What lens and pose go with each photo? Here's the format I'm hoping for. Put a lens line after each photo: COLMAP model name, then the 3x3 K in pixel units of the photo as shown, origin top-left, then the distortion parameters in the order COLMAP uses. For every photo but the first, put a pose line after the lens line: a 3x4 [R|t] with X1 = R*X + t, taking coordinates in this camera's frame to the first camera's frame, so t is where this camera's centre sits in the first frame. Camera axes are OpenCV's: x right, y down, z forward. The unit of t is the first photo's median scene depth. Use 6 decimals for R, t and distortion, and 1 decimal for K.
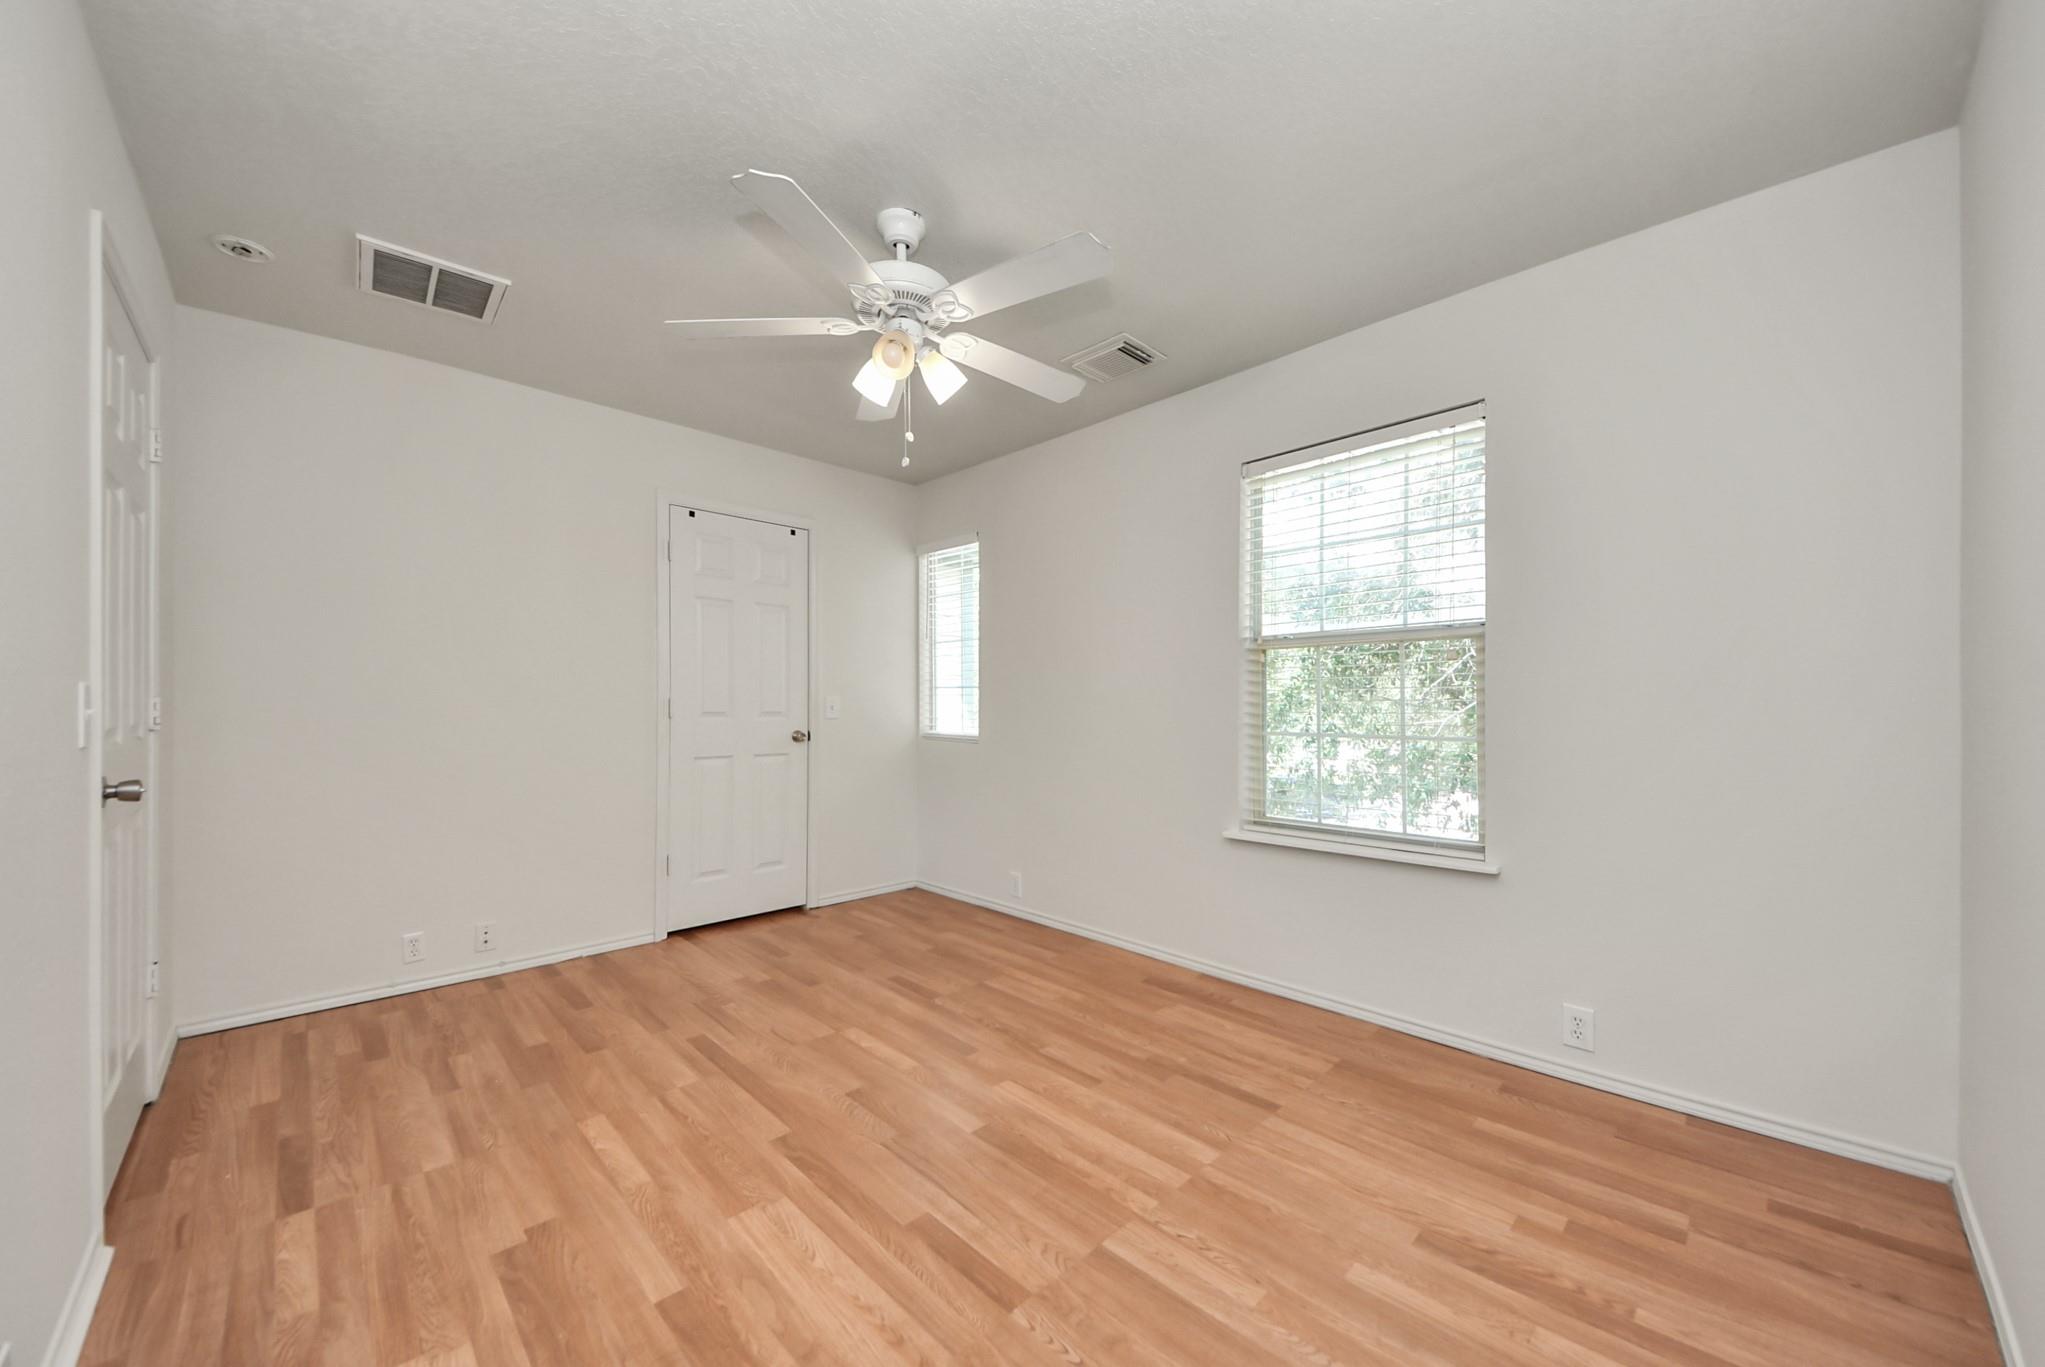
lens RADIAL K [[774.8, 0, 1036.5], [0, 774.8, 696.6], [0, 0, 1]] dist [0.032160, -0.013965]
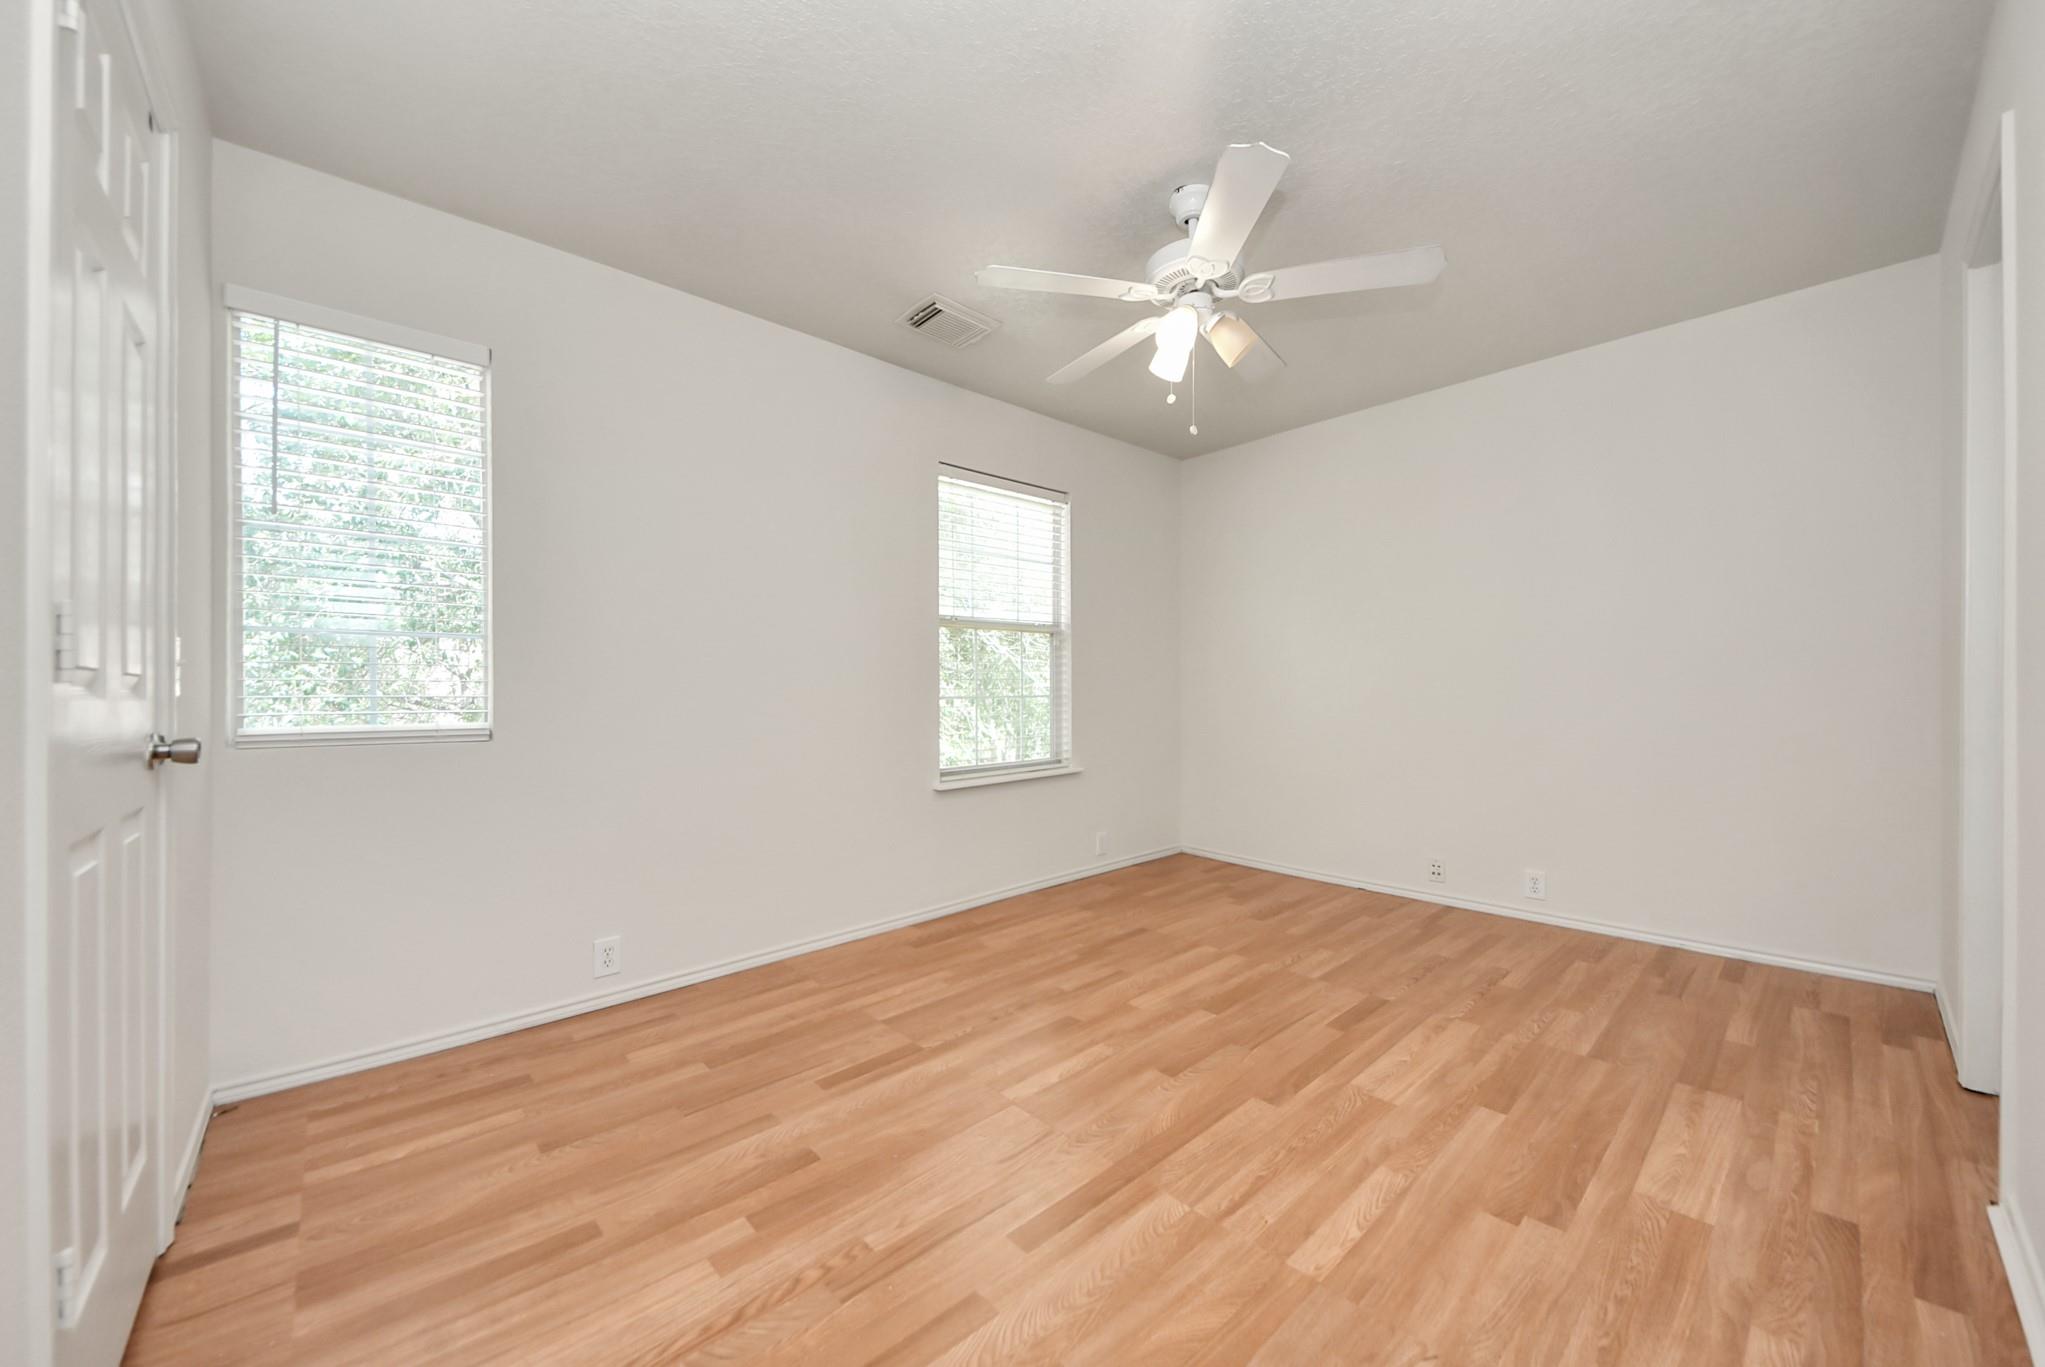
lens RADIAL K [[742.9, 0, 1042.2], [0, 742.9, 689.3], [0, 0, 1]] dist [0.029623, -0.009565]
pose [[0.009200, 0.001226, 0.999957, -1.012325], [0.001159, 0.999999, -0.001236, 0.043204], [-0.999957, 0.001171, 0.009198, 1.022003]]
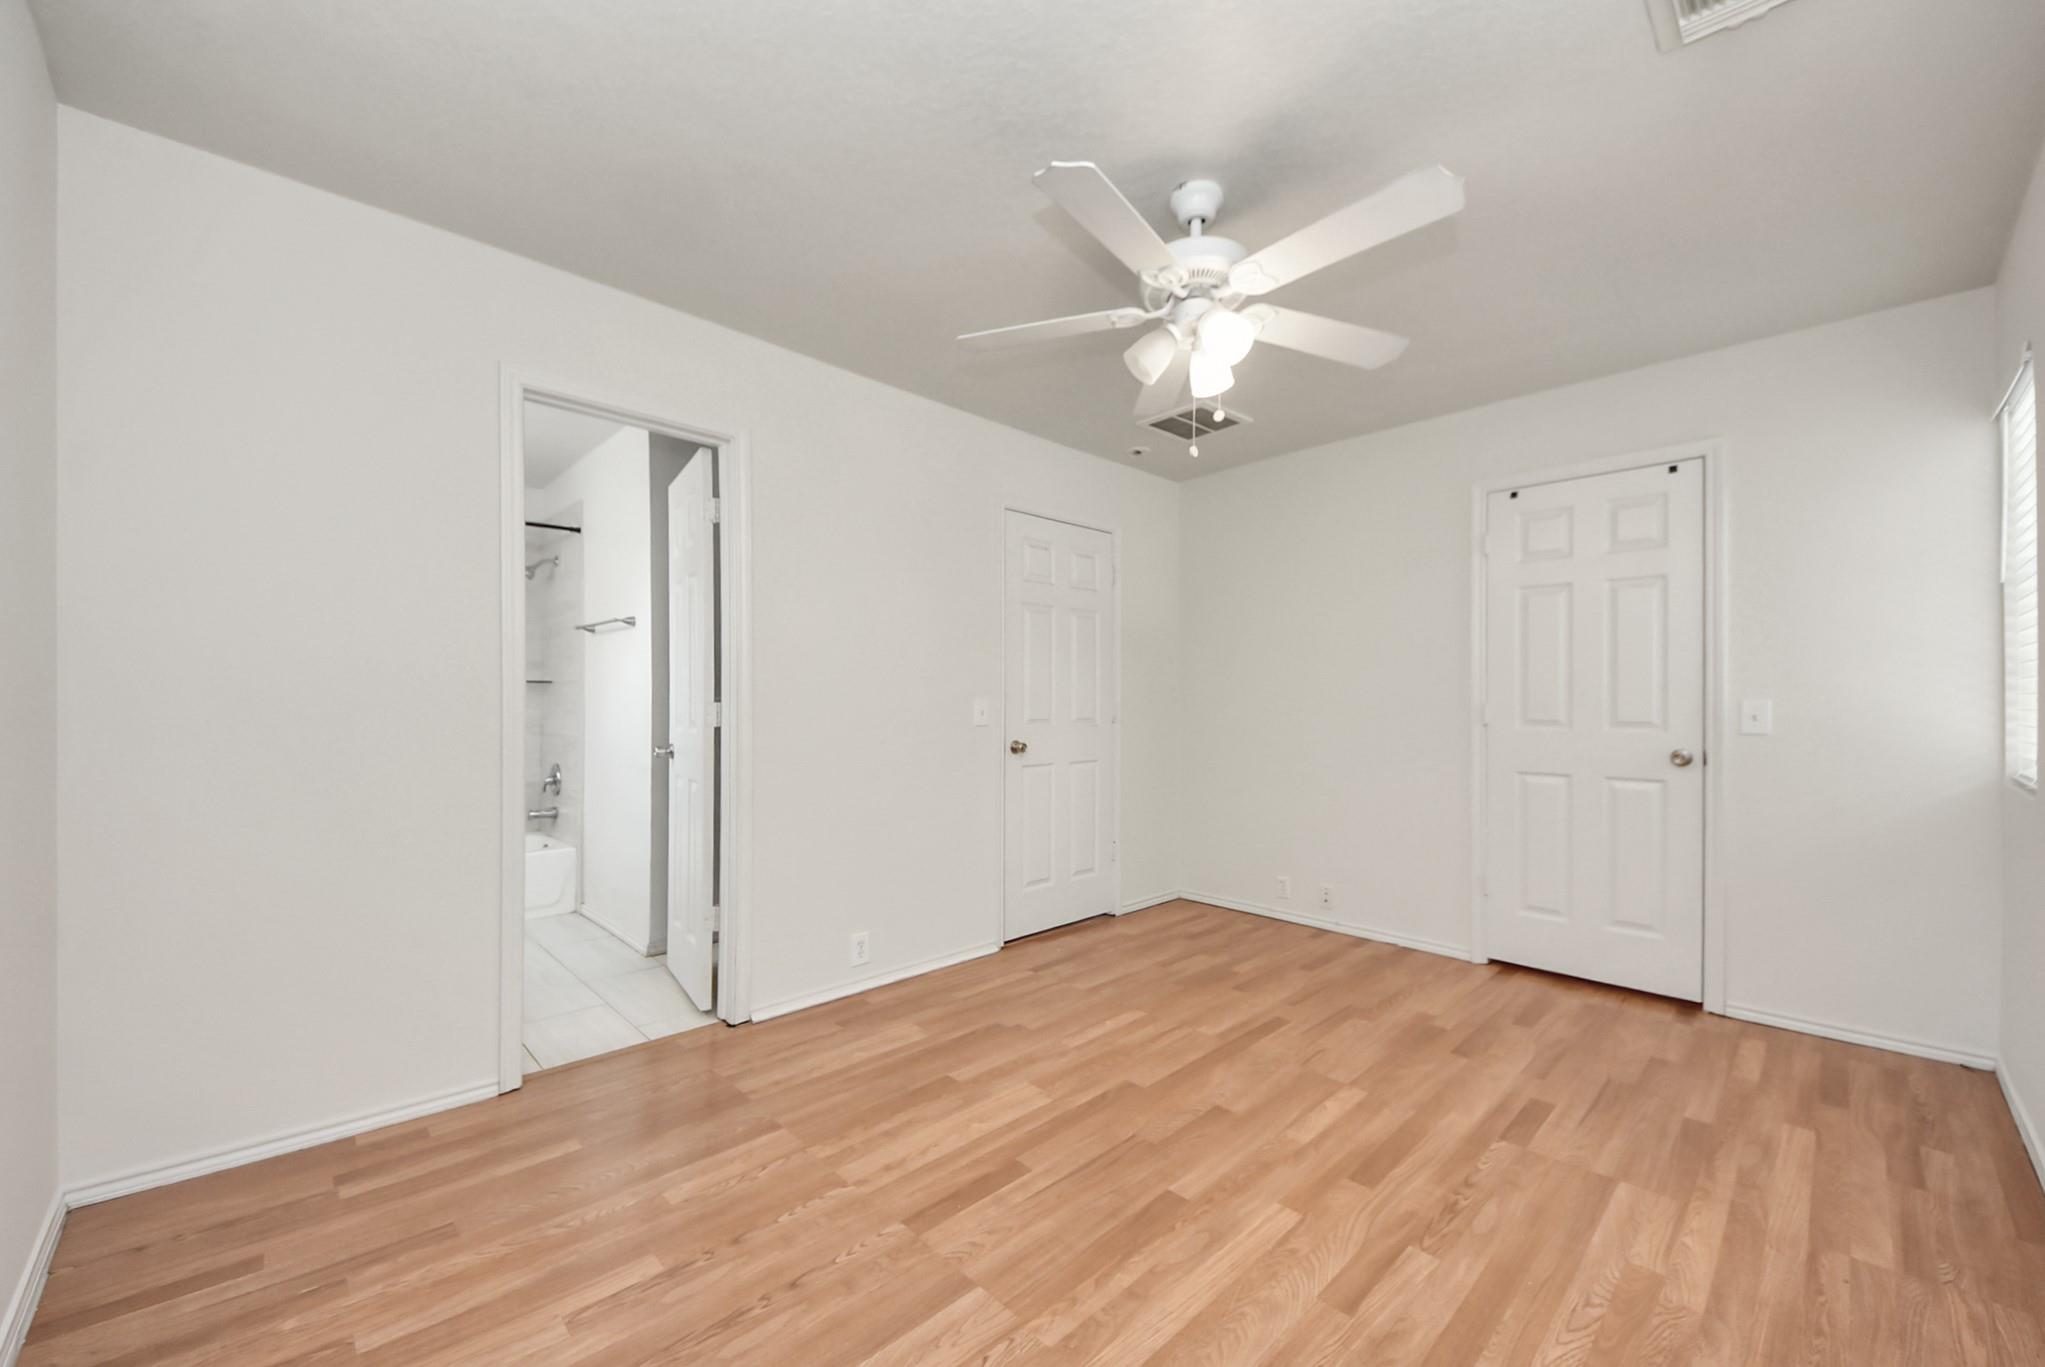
lens RADIAL K [[774.8, 0, 1036.5], [0, 774.8, 696.6], [0, 0, 1]] dist [0.032160, -0.013965]
pose [[0.003989, -0.012080, -0.999919, 0.656242], [-0.000272, 0.999927, -0.012081, 0.009850], [0.999992, 0.000320, 0.003985, 0.687522]]
